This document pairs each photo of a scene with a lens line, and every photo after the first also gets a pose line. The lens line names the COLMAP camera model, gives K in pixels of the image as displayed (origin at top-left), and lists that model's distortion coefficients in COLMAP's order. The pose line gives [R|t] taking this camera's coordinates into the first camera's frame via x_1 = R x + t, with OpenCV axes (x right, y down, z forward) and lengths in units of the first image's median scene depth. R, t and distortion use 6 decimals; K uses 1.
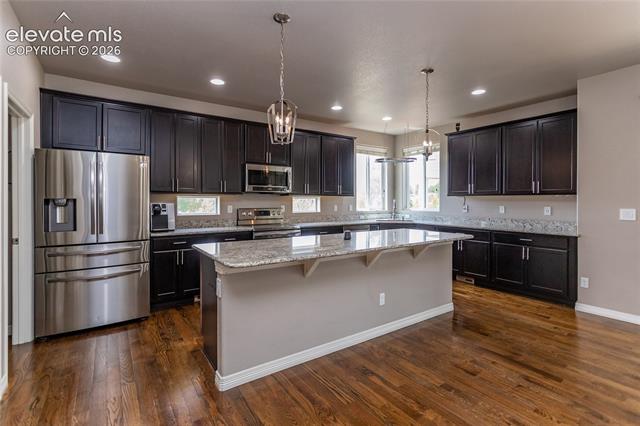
lens RADIAL K [[310.8, 0, 316.1], [0, 310.8, 200.7], [0, 0, 1]] dist [0.002117, 0.000383]
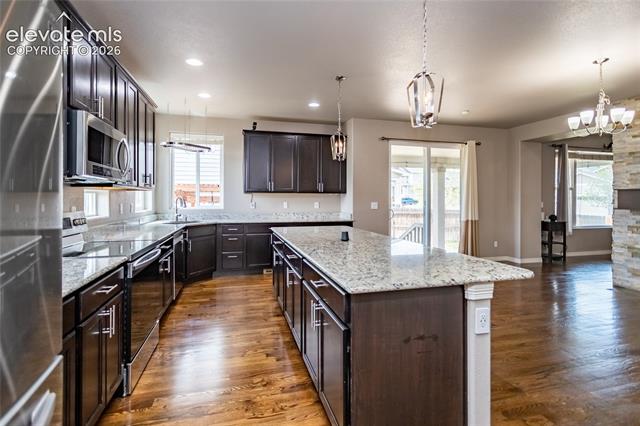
lens RADIAL K [[312.1, 0, 321.0], [0, 312.1, 199.6], [0, 0, 1]] dist [0.000957, 0.000134]
pose [[0.325562, -0.003971, 0.945512, -0.551789], [-0.000948, 0.999989, 0.004526, 0.002147], [-0.945520, -0.002370, 0.325555, 0.559795]]
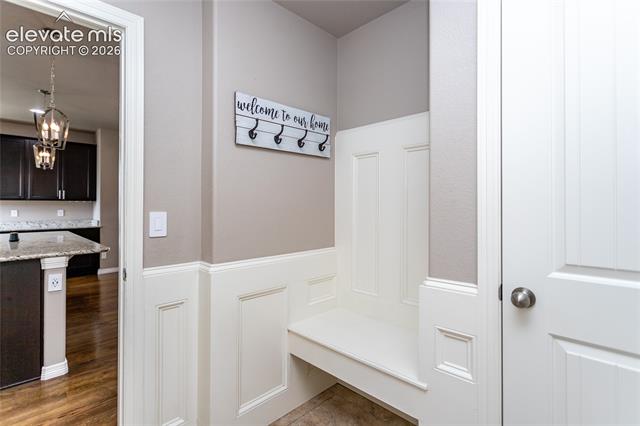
lens RADIAL K [[310.7, 0, 321.5], [0, 310.7, 209.5], [0, 0, 1]] dist [0.001148, 0.000651]
pose [[-0.163641, -0.006770, 0.986497, -0.758561], [0.003086, 0.999968, 0.007374, 0.012914], [-0.986515, 0.004251, -0.163614, 0.132979]]
